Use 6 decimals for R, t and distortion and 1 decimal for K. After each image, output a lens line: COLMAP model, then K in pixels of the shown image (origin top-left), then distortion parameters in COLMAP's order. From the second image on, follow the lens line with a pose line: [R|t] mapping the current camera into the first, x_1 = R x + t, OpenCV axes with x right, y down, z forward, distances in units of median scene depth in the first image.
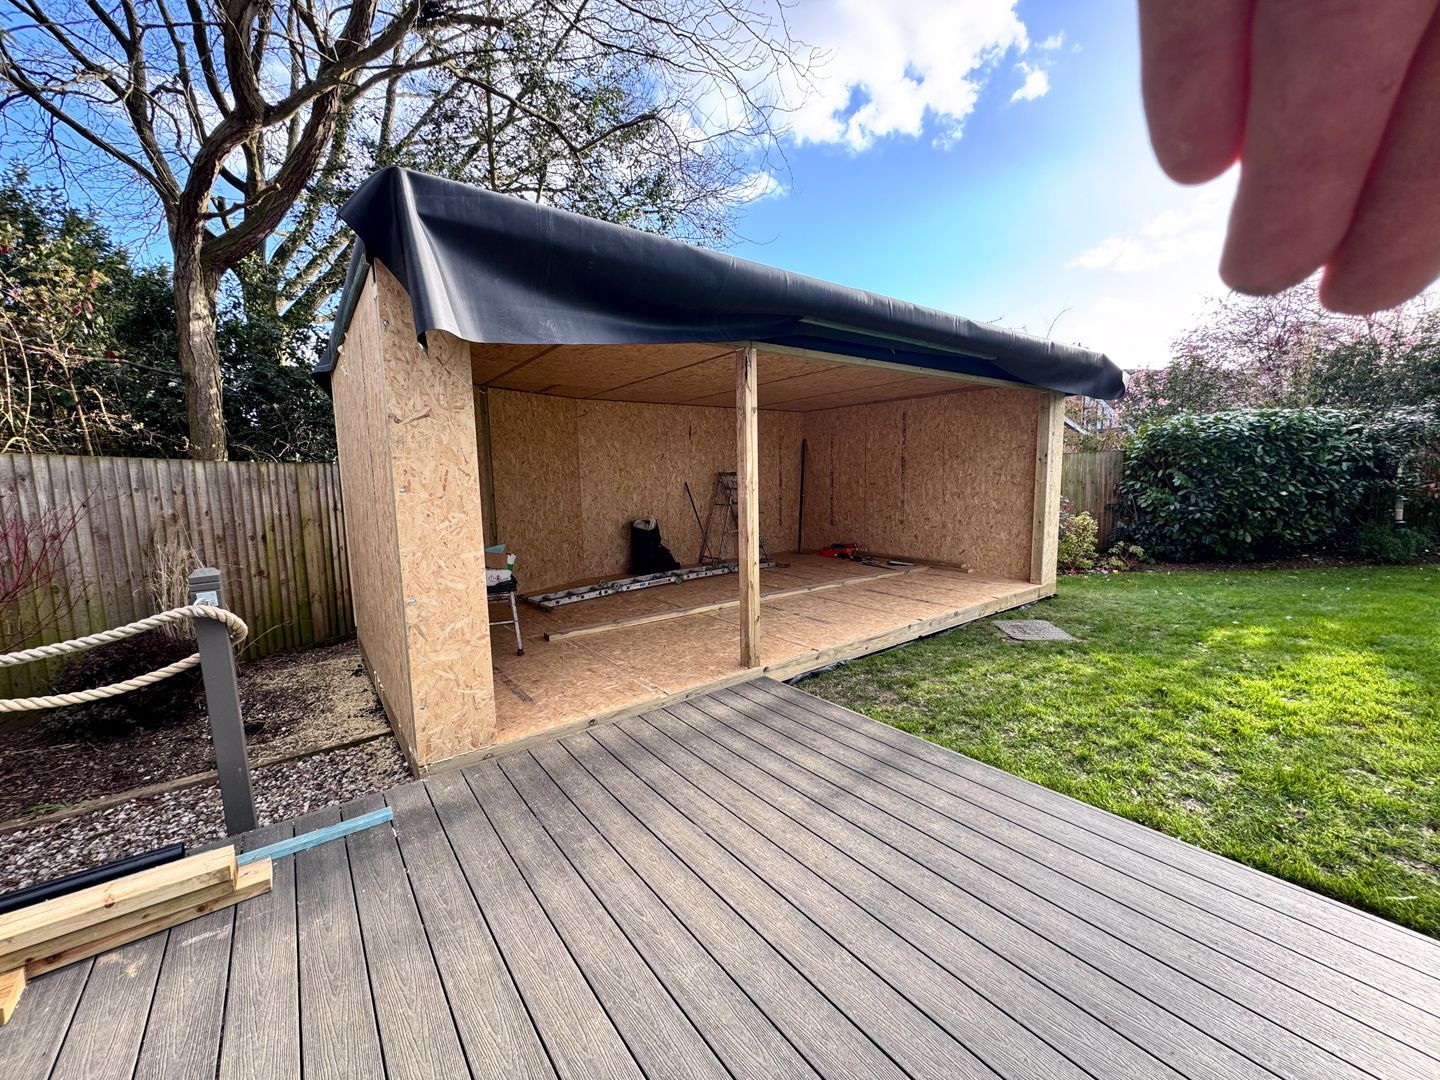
lens RADIAL K [[569.9, 0, 722.9], [0, 569.9, 539.5], [0, 0, 1]] dist [-0.000628, -0.000061]
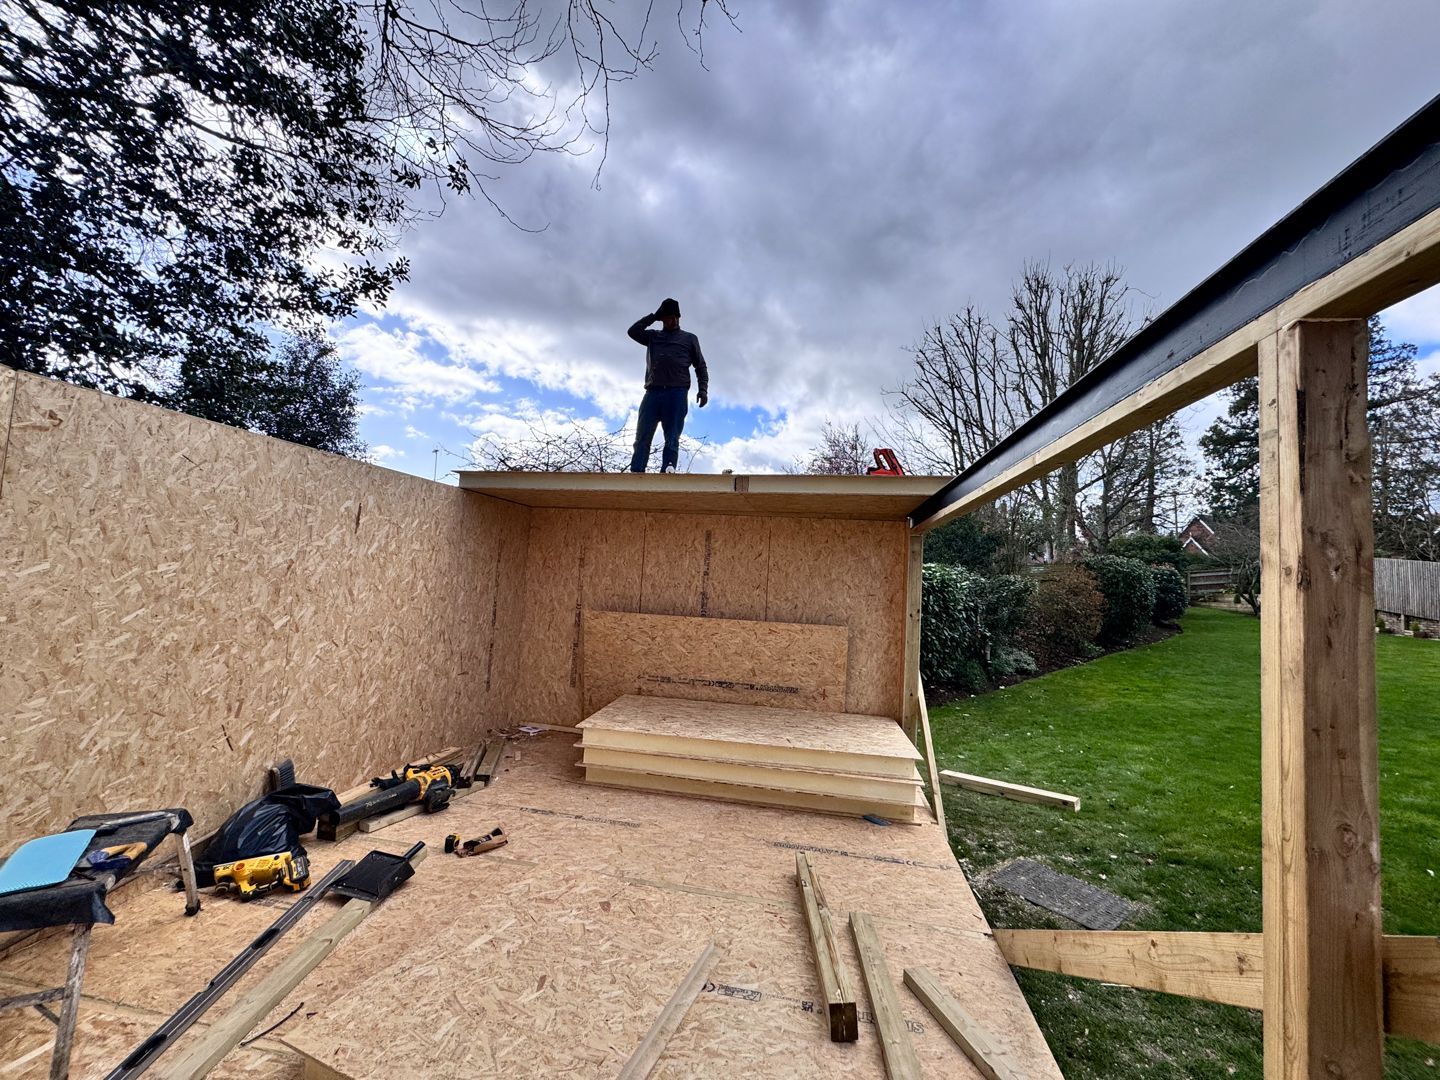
lens RADIAL K [[569.9, 0, 717.6], [0, 569.9, 541.8], [0, 0, 1]] dist [-0.000628, -0.000061]
pose [[0.733732, 0.105136, 0.671256, -0.238852], [0.011276, 0.985935, -0.166749, -0.134767], [-0.679346, 0.129918, 0.722226, 0.713448]]
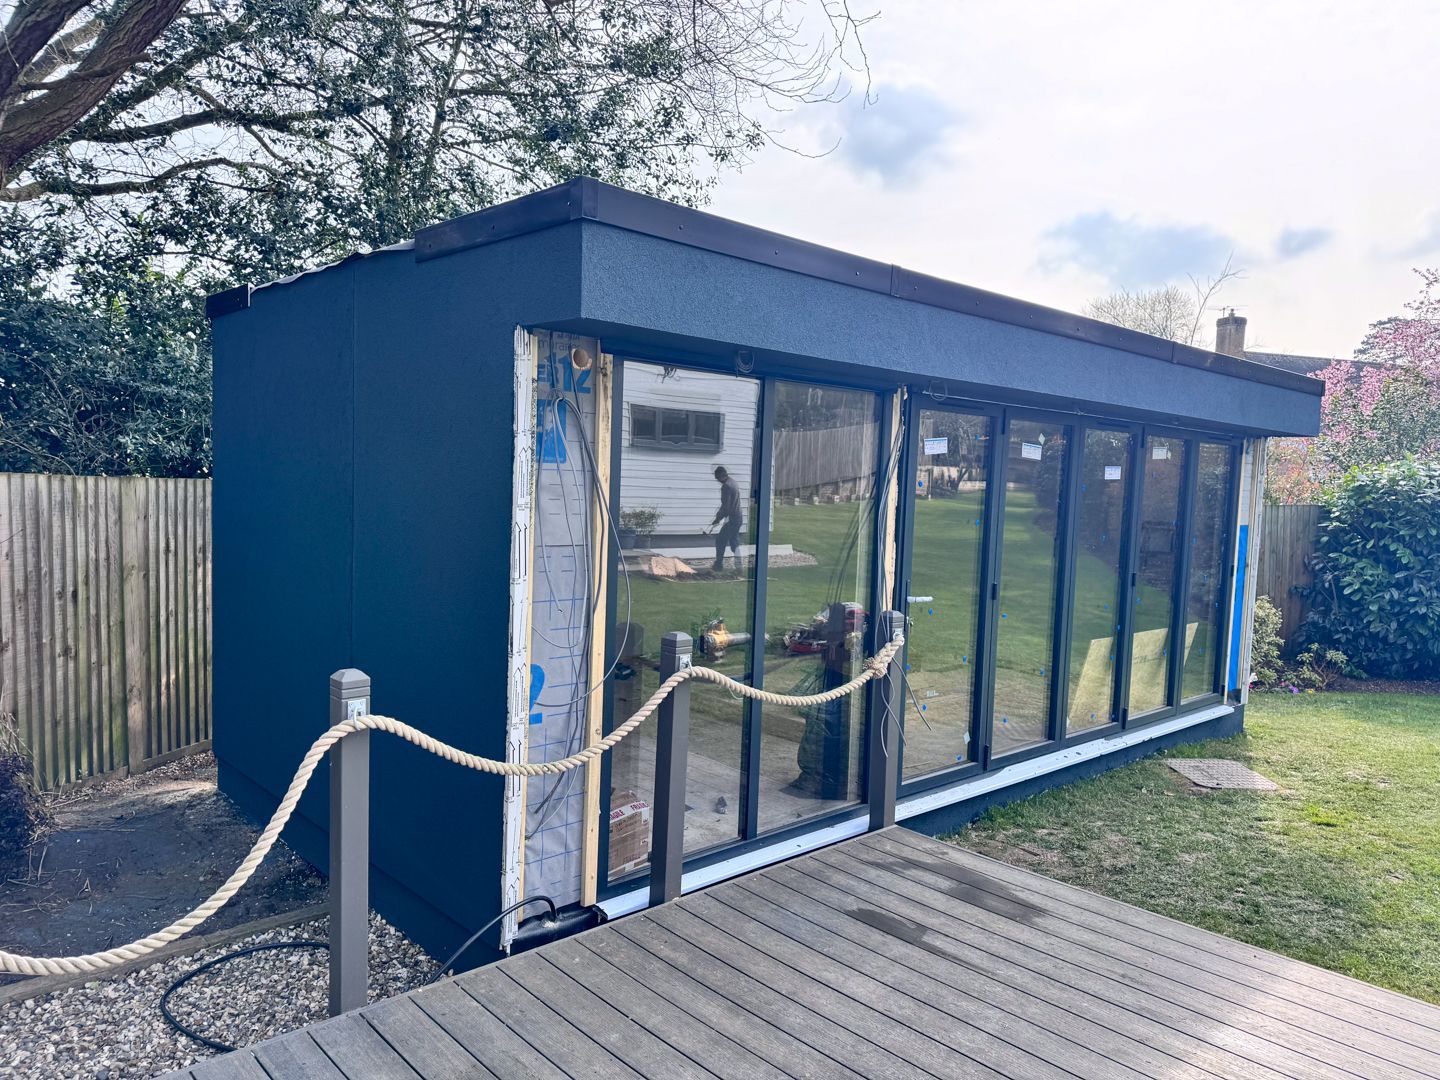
lens RADIAL K [[1018.1, 0, 729.6], [0, 1018.1, 552.7], [0, 0, 1]] dist [0.005107, 0.000741]
pose [[0.992401, 0.049136, 0.112806, -0.213388], [-0.044115, 0.997940, -0.046588, -0.028544], [-0.114863, 0.041257, 0.992524, -0.195952]]
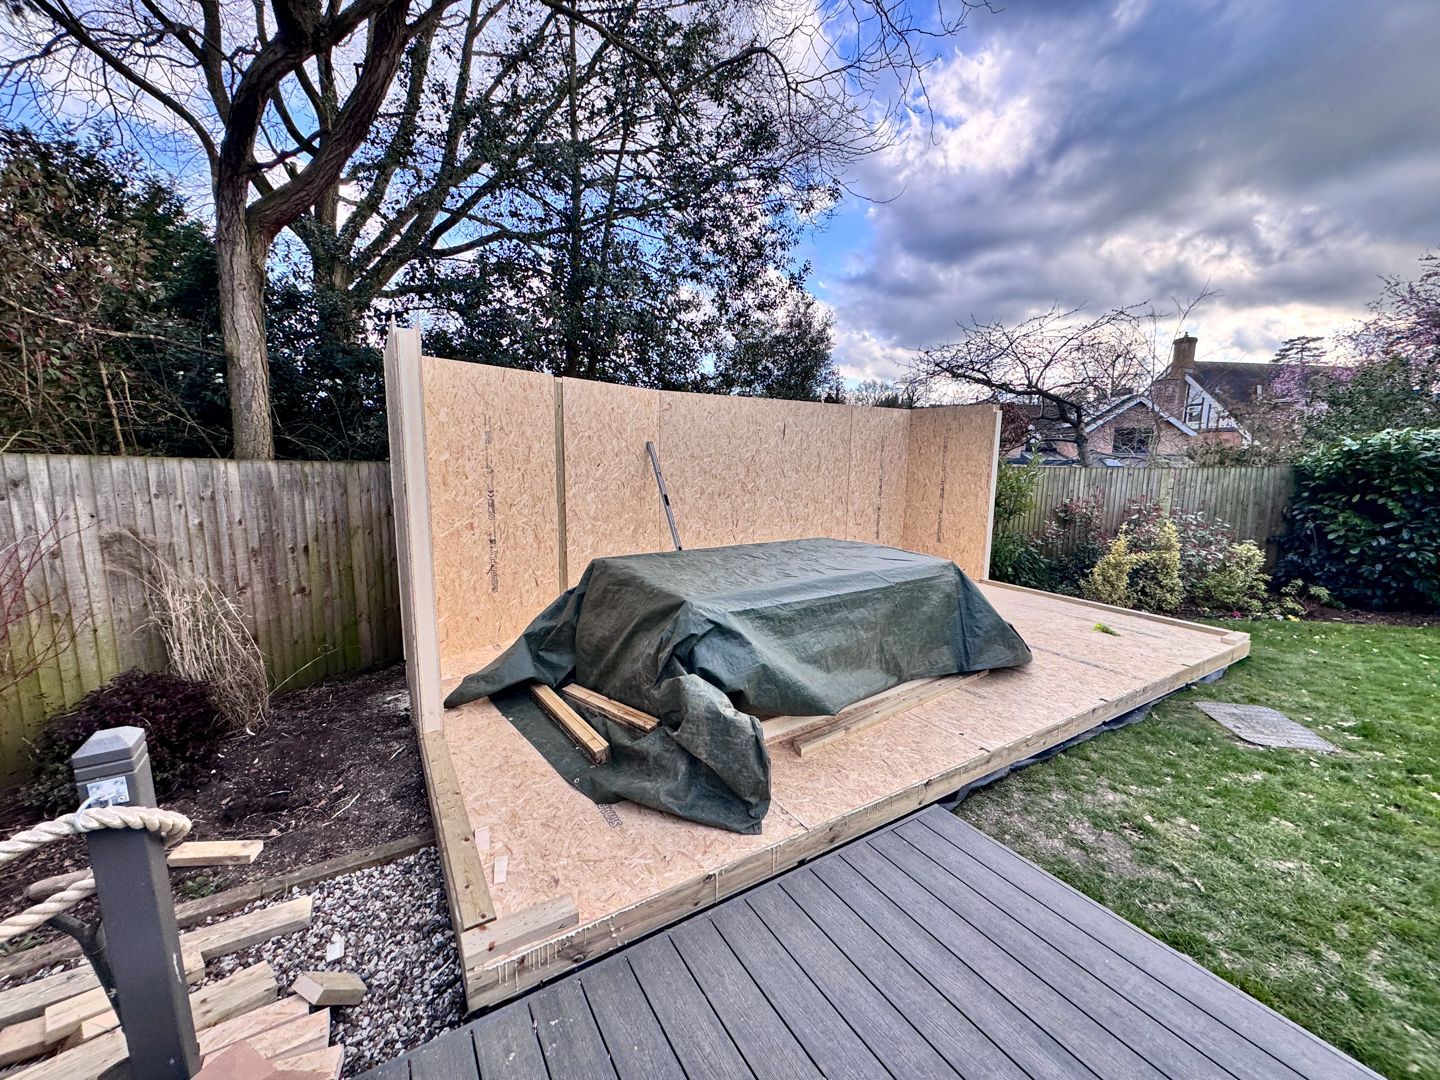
lens RADIAL K [[569.9, 0, 725.7], [0, 569.9, 538.2], [0, 0, 1]] dist [-0.000628, -0.000061]
pose [[0.995420, 0.049043, -0.082063, -0.105102], [-0.046720, 0.998457, 0.030002, -0.073105], [0.083408, -0.026031, 0.996175, 0.194304]]
